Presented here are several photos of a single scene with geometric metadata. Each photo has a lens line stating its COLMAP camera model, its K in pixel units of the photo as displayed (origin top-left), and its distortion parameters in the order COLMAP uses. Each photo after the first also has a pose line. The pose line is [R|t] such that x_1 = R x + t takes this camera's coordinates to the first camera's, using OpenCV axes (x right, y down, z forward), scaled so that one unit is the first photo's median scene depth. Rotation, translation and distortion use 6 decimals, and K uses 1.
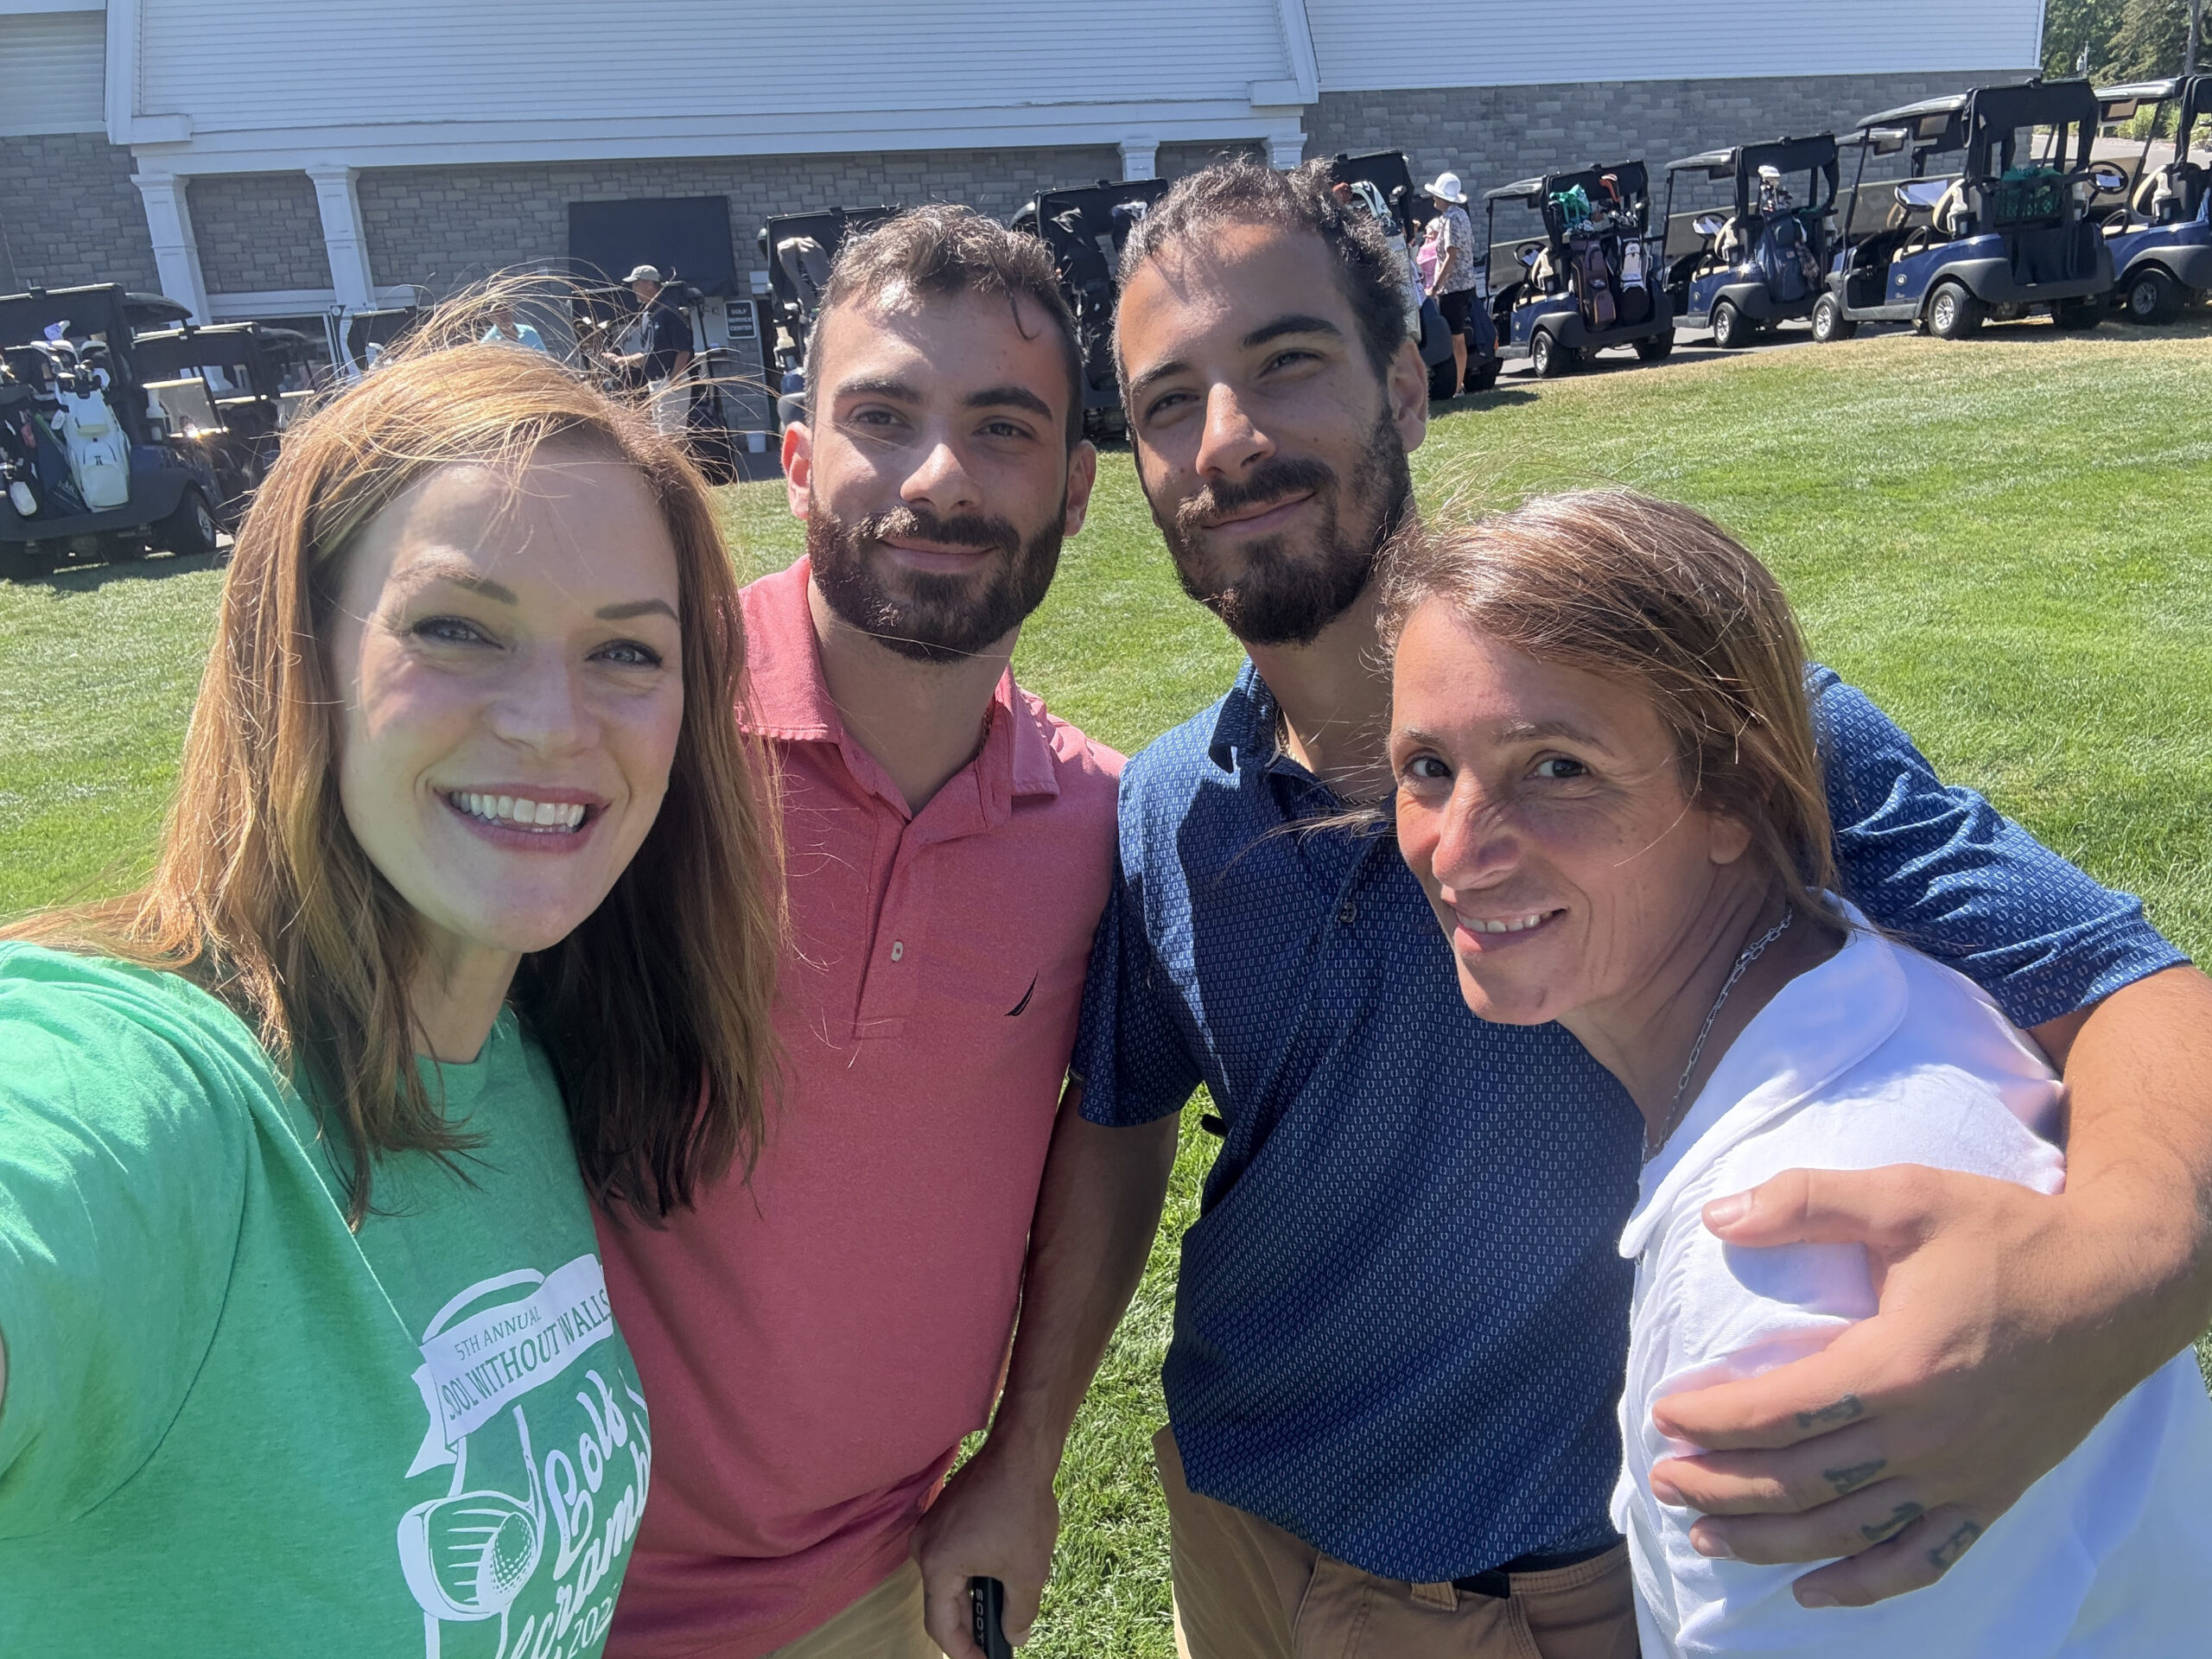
lens RADIAL K [[1618.9, 0, 1127.7], [0, 1618.9, 843.6], [0, 0, 1]] dist [0.013681, -0.033676]
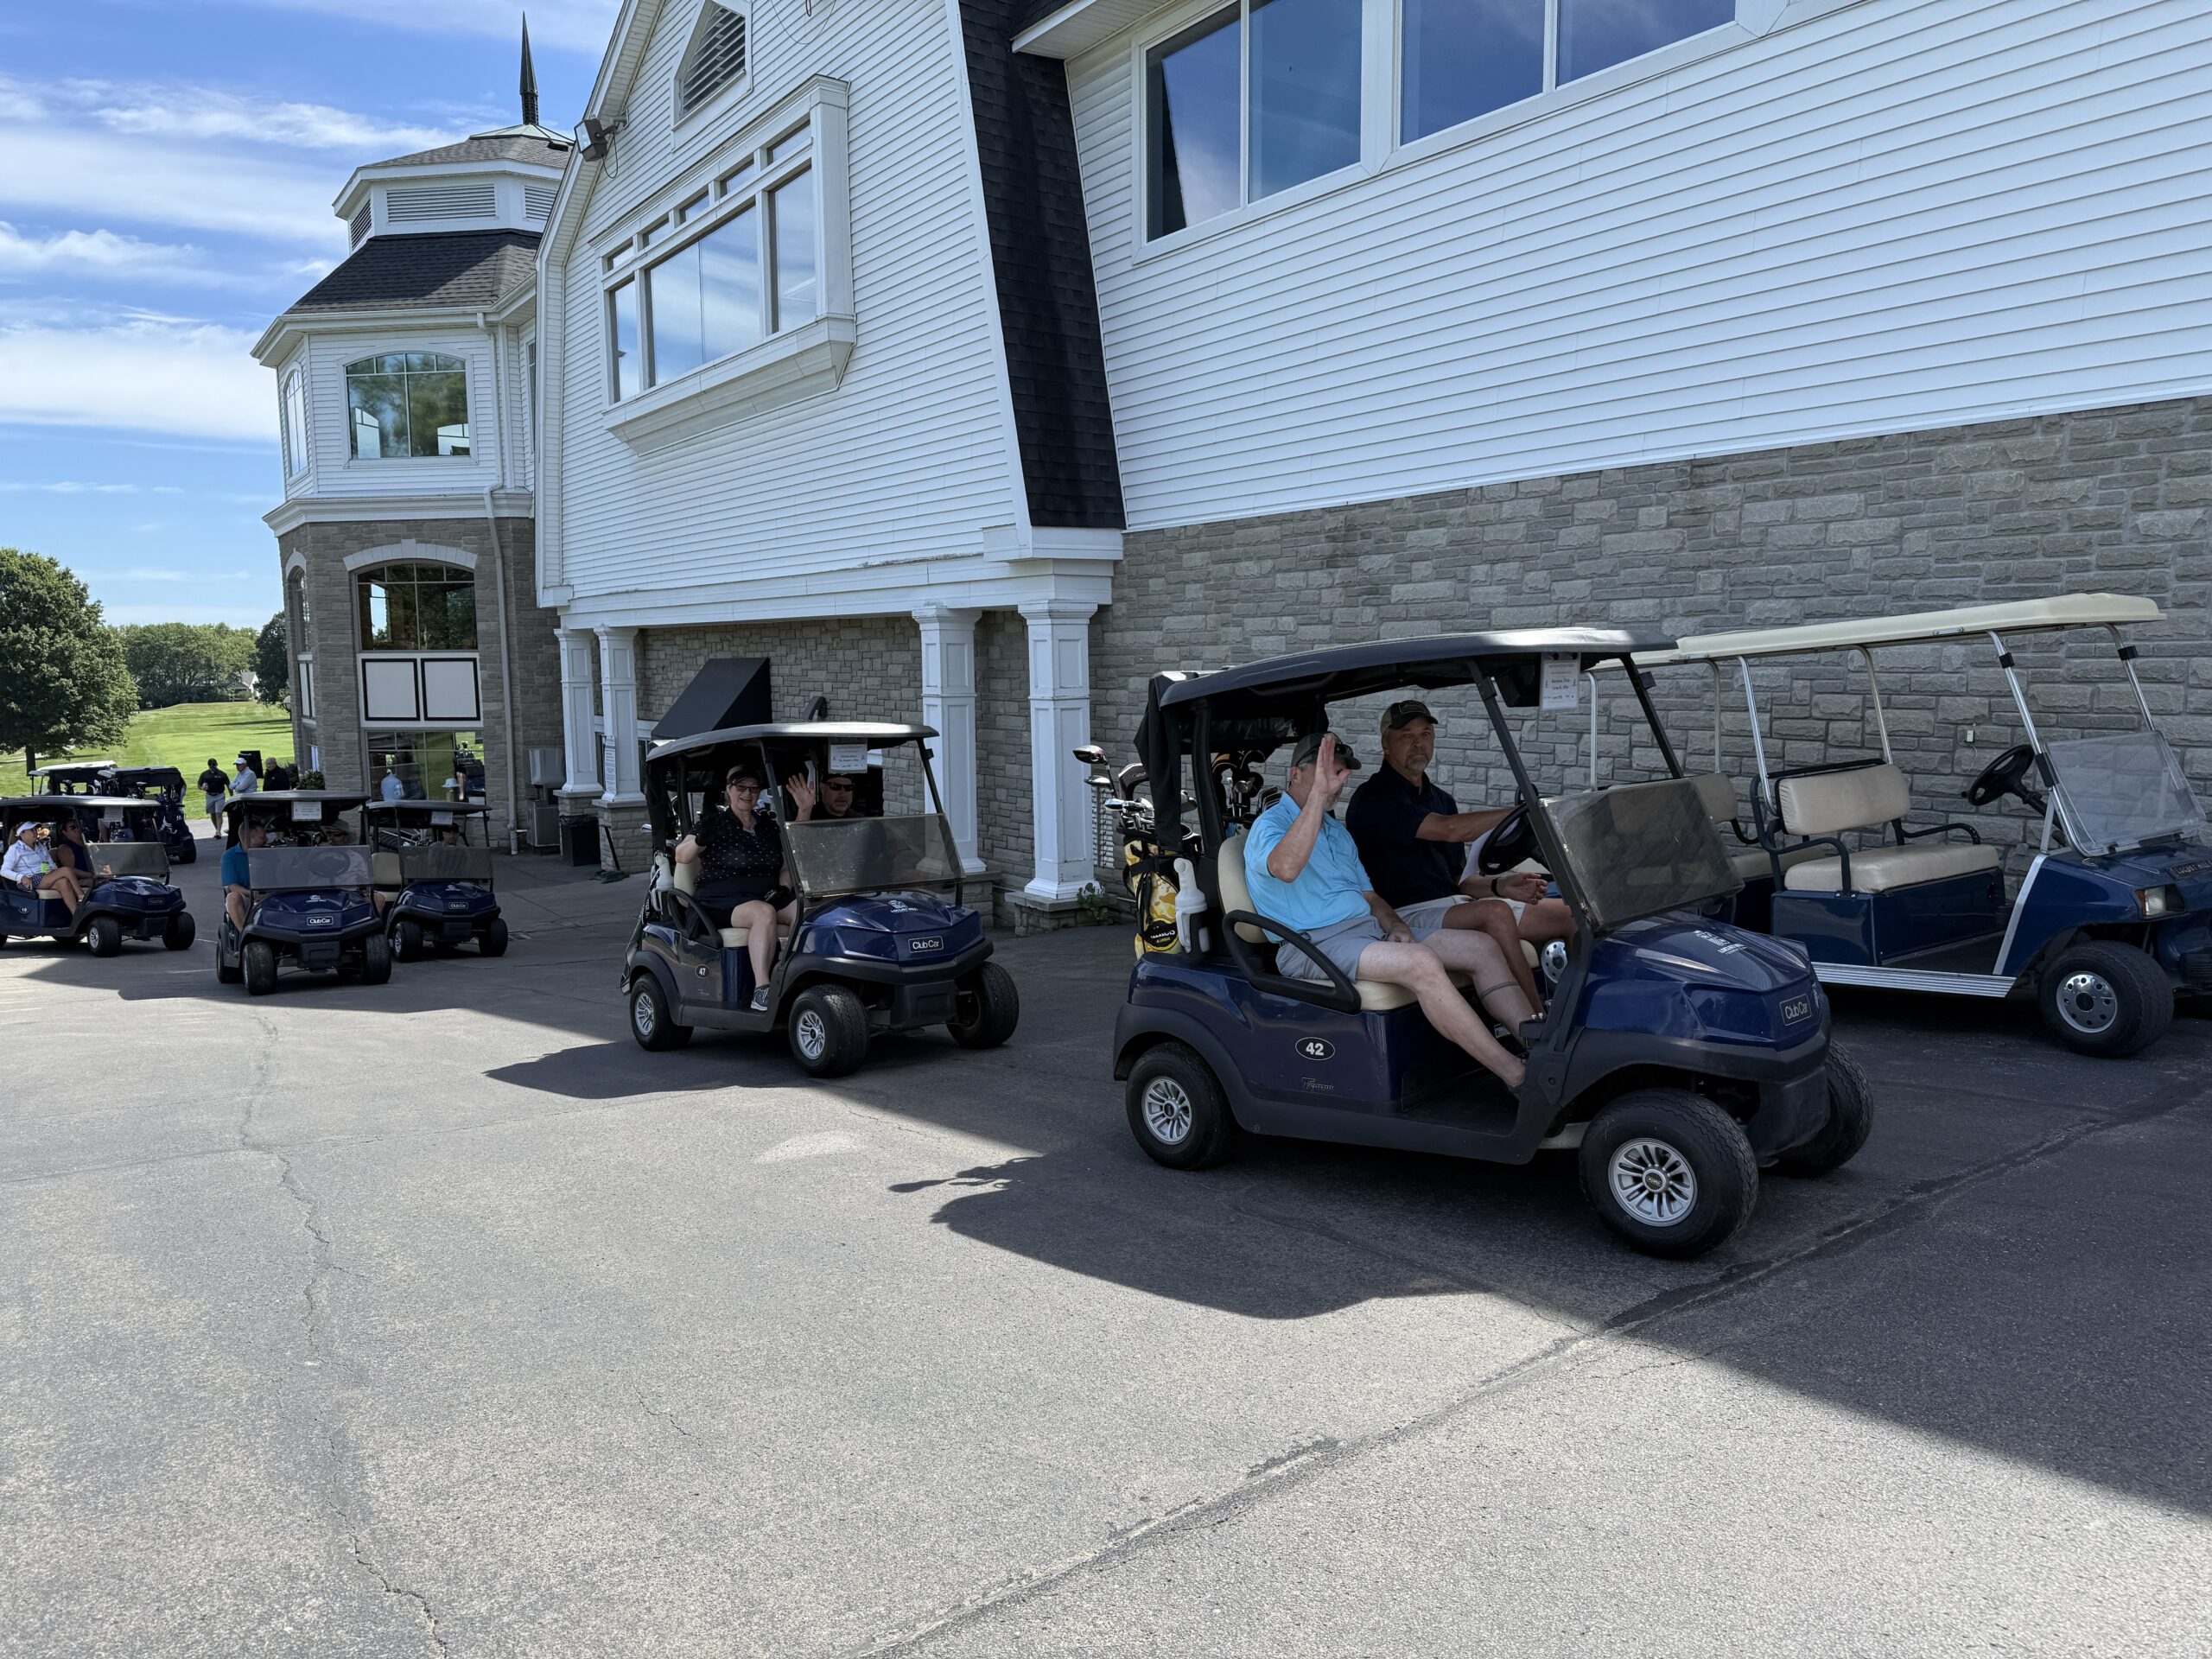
lens RADIAL K [[1581.2, 0, 1105.1], [0, 1581.2, 838.9], [0, 0, 1]] dist [0.053846, -0.054497]
pose [[0.425966, 0.144419, -0.893138, 0.712915], [-0.302658, 0.953049, 0.009760, -0.380348], [0.852614, 0.266158, 0.449676, 0.804716]]
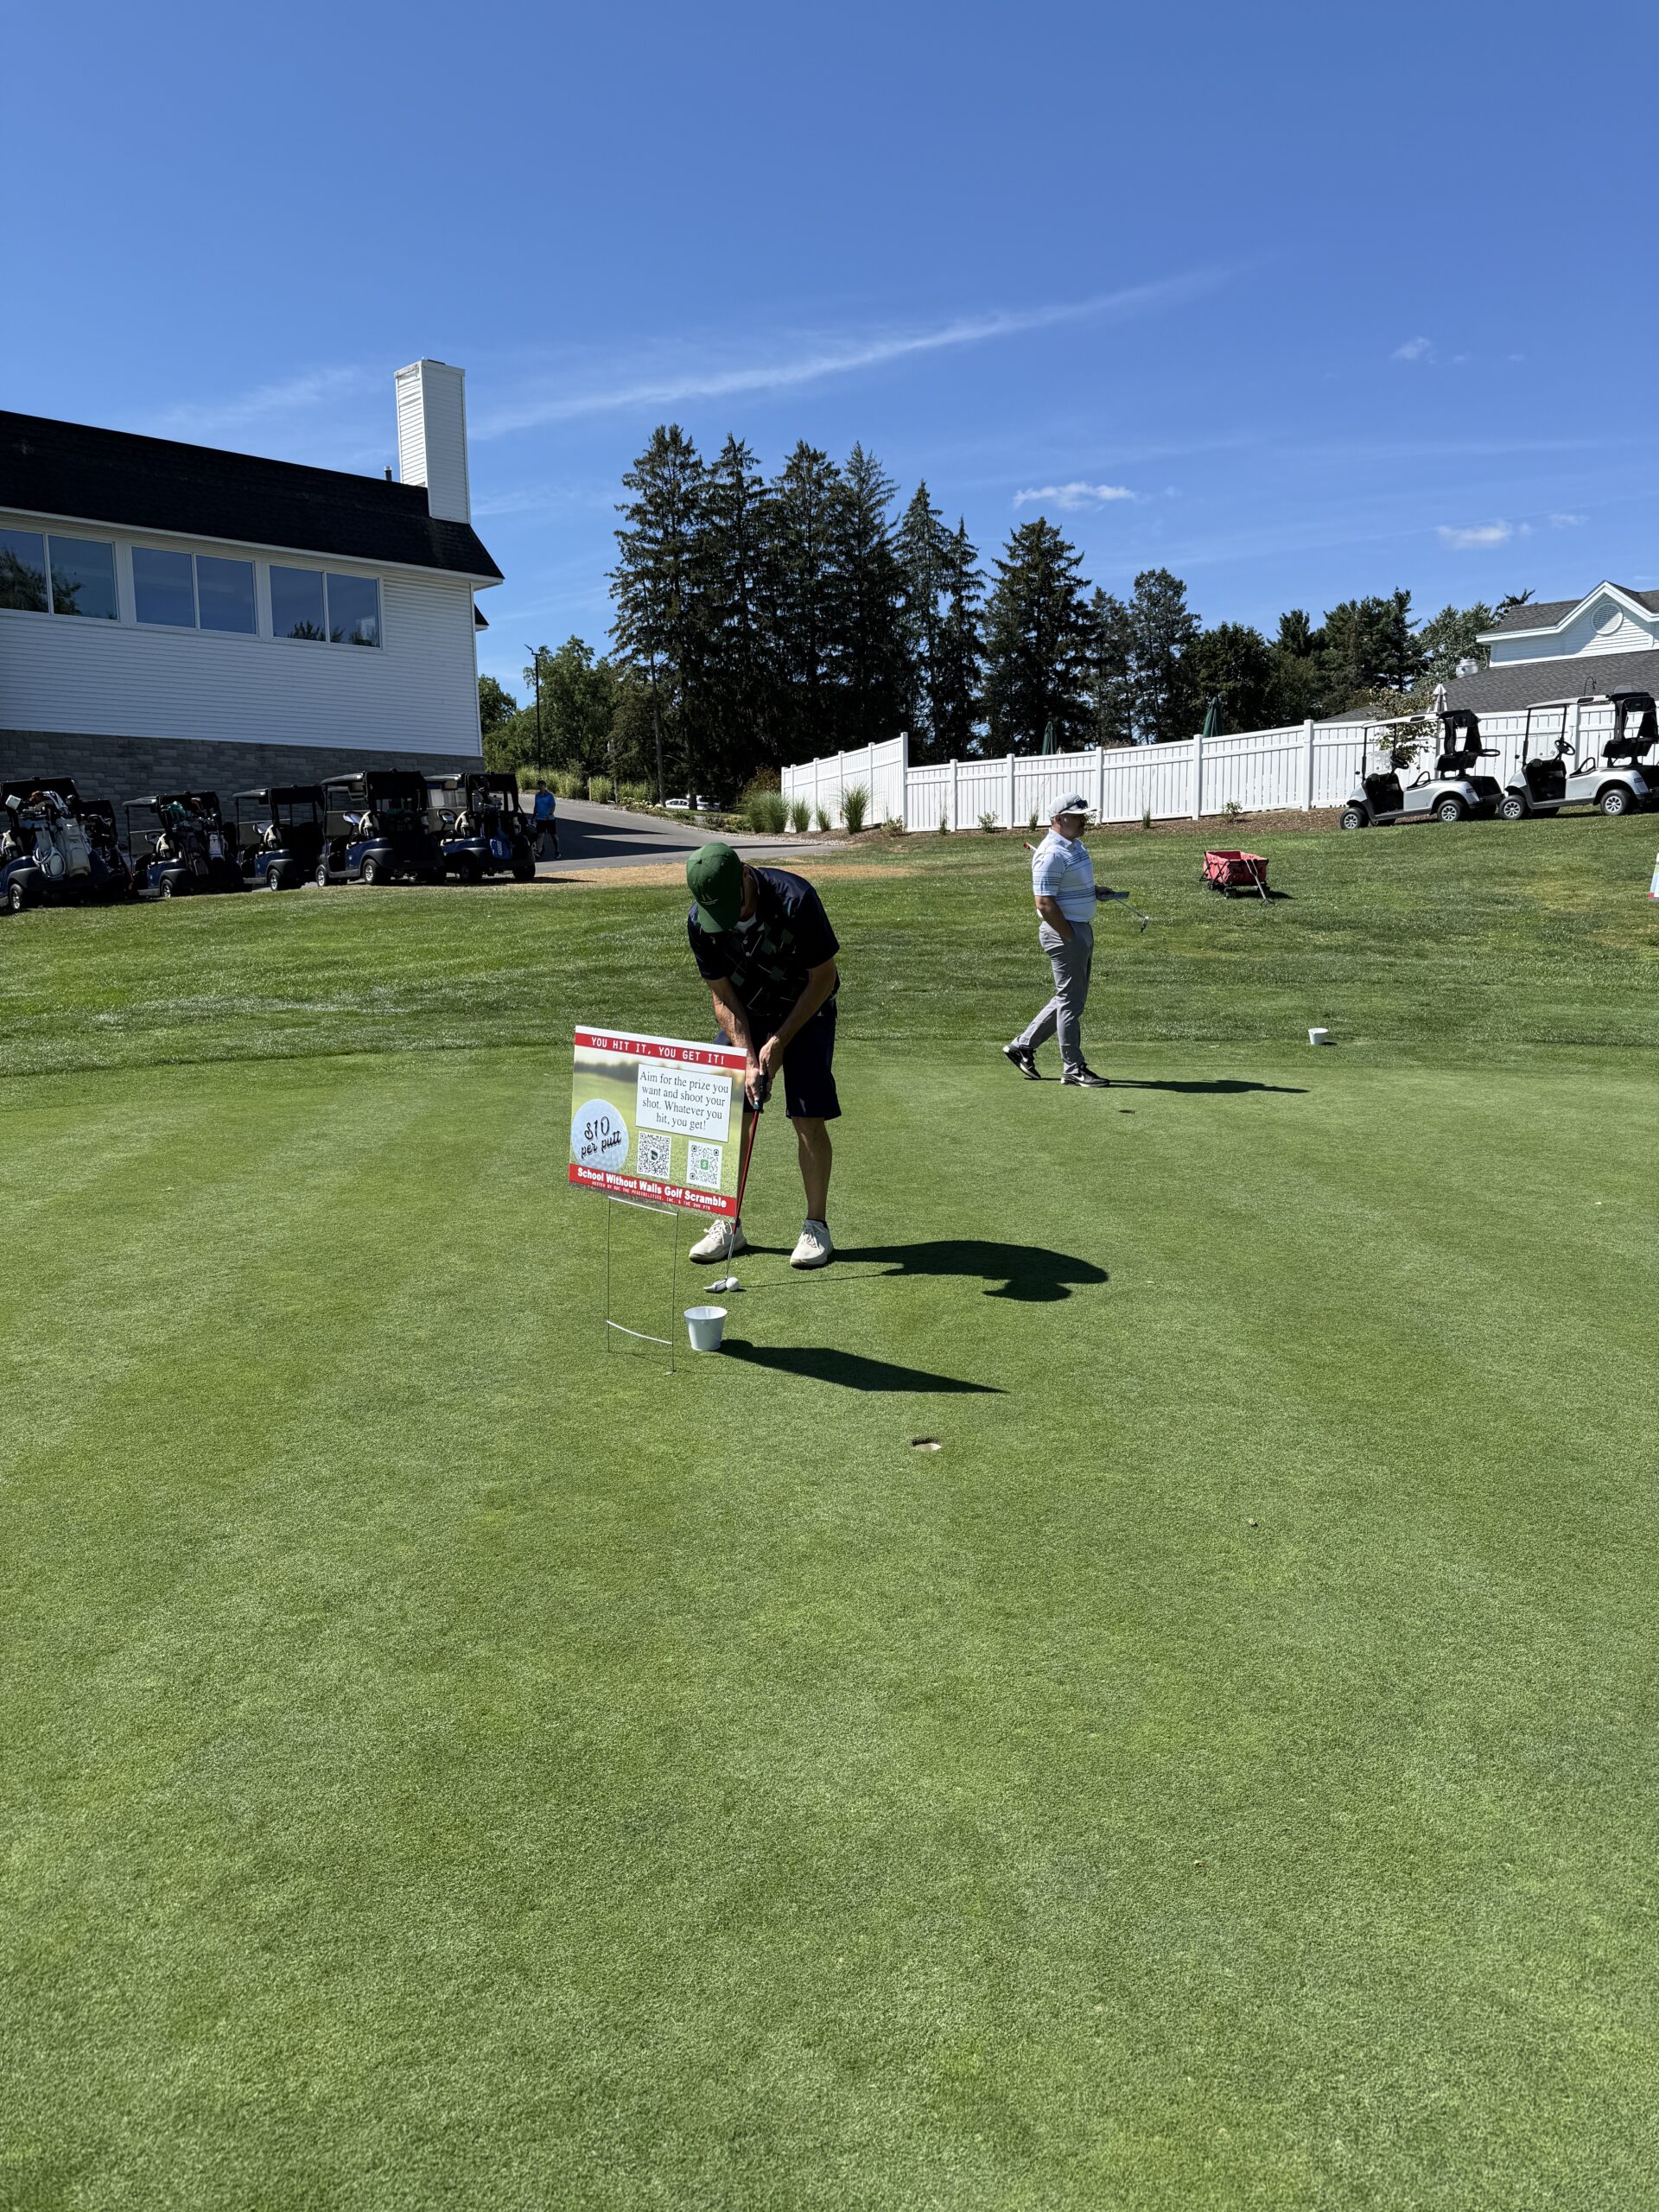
lens RADIAL K [[1581.2, 0, 817.9], [0, 1581.2, 1126.9], [0, 0, 1]] dist [0.053846, -0.054497]
pose [[0.825167, -0.045854, 0.563024, -0.097802], [0.153256, 0.977490, -0.145003, 0.204492], [-0.543702, 0.205938, 0.813620, -0.492830]]
